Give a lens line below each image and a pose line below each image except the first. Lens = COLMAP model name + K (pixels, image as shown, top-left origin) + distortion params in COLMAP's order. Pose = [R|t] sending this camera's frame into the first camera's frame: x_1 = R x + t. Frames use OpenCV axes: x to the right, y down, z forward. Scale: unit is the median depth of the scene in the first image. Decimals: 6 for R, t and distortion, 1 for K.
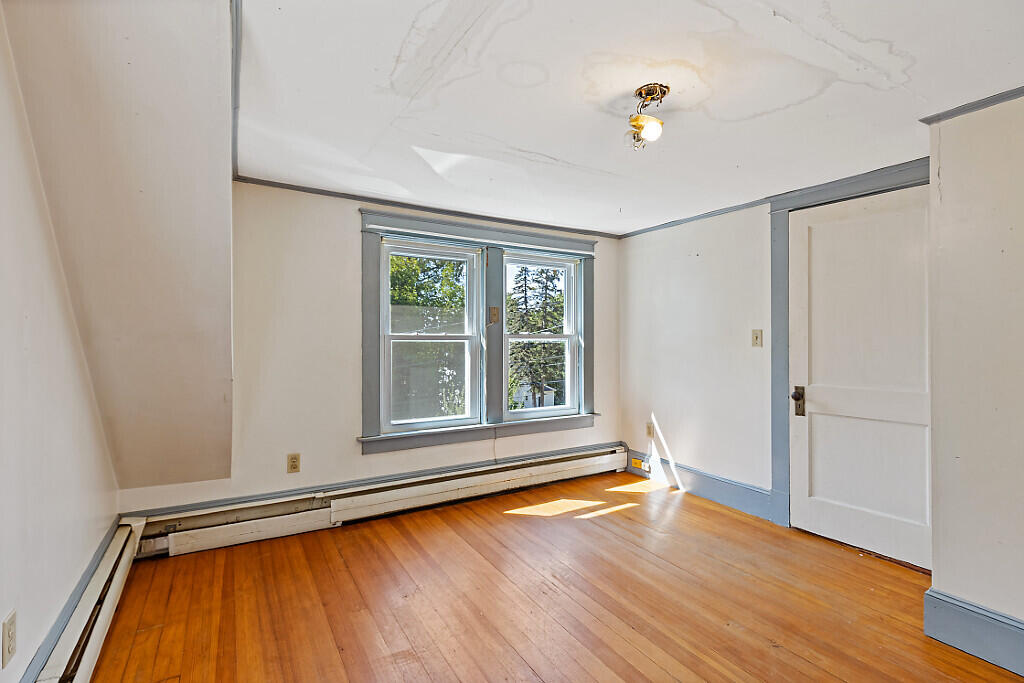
lens RADIAL K [[470.5, 0, 507.5], [0, 470.5, 336.2], [0, 0, 1]] dist [0.000307, 0.000265]
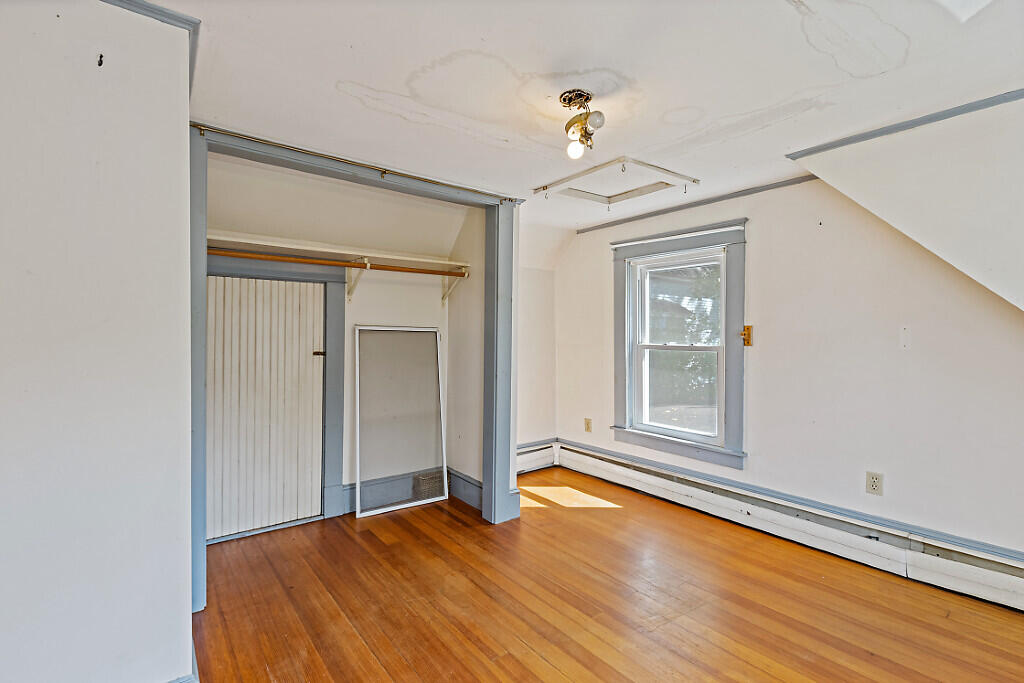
lens RADIAL K [[470.5, 0, 507.5], [0, 470.5, 336.2], [0, 0, 1]] dist [0.000307, 0.000265]
pose [[-0.992252, -0.010251, -0.123819, 0.544914], [-0.010541, 0.999943, 0.001685, -0.001809], [0.123795, 0.002977, -0.992303, 1.889567]]
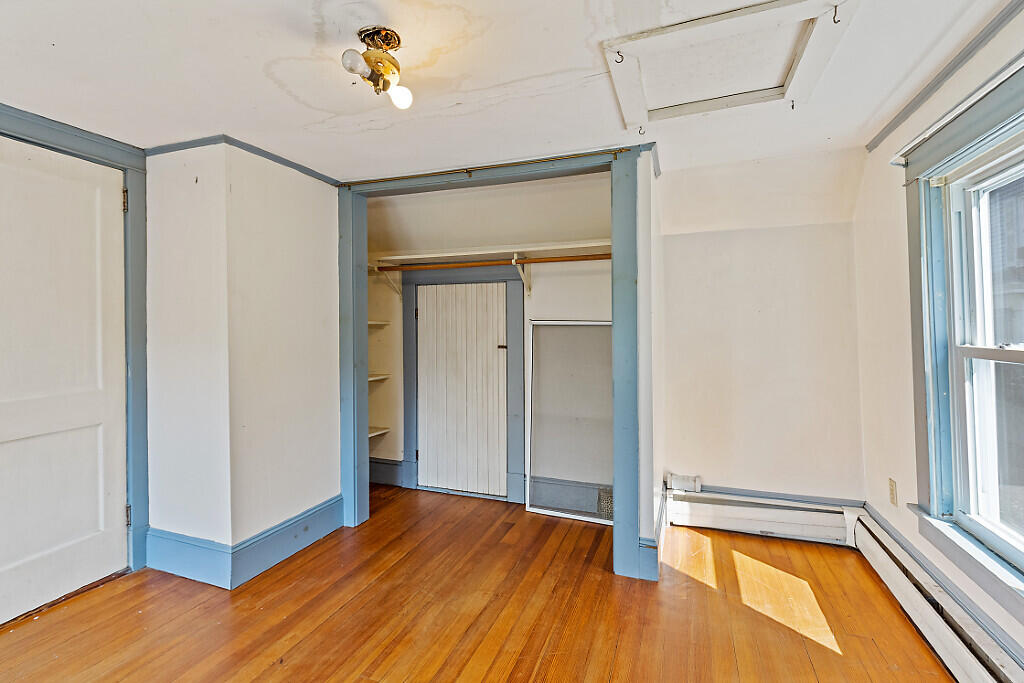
lens RADIAL K [[478.0, 0, 505.0], [0, 478.0, 325.1], [0, 0, 1]] dist [0.004667, 0.000098]
pose [[-0.629705, 0.000693, 0.776834, -0.463035], [-0.002954, 0.999990, -0.003287, -0.008963], [-0.776829, -0.004365, -0.629697, 1.287343]]
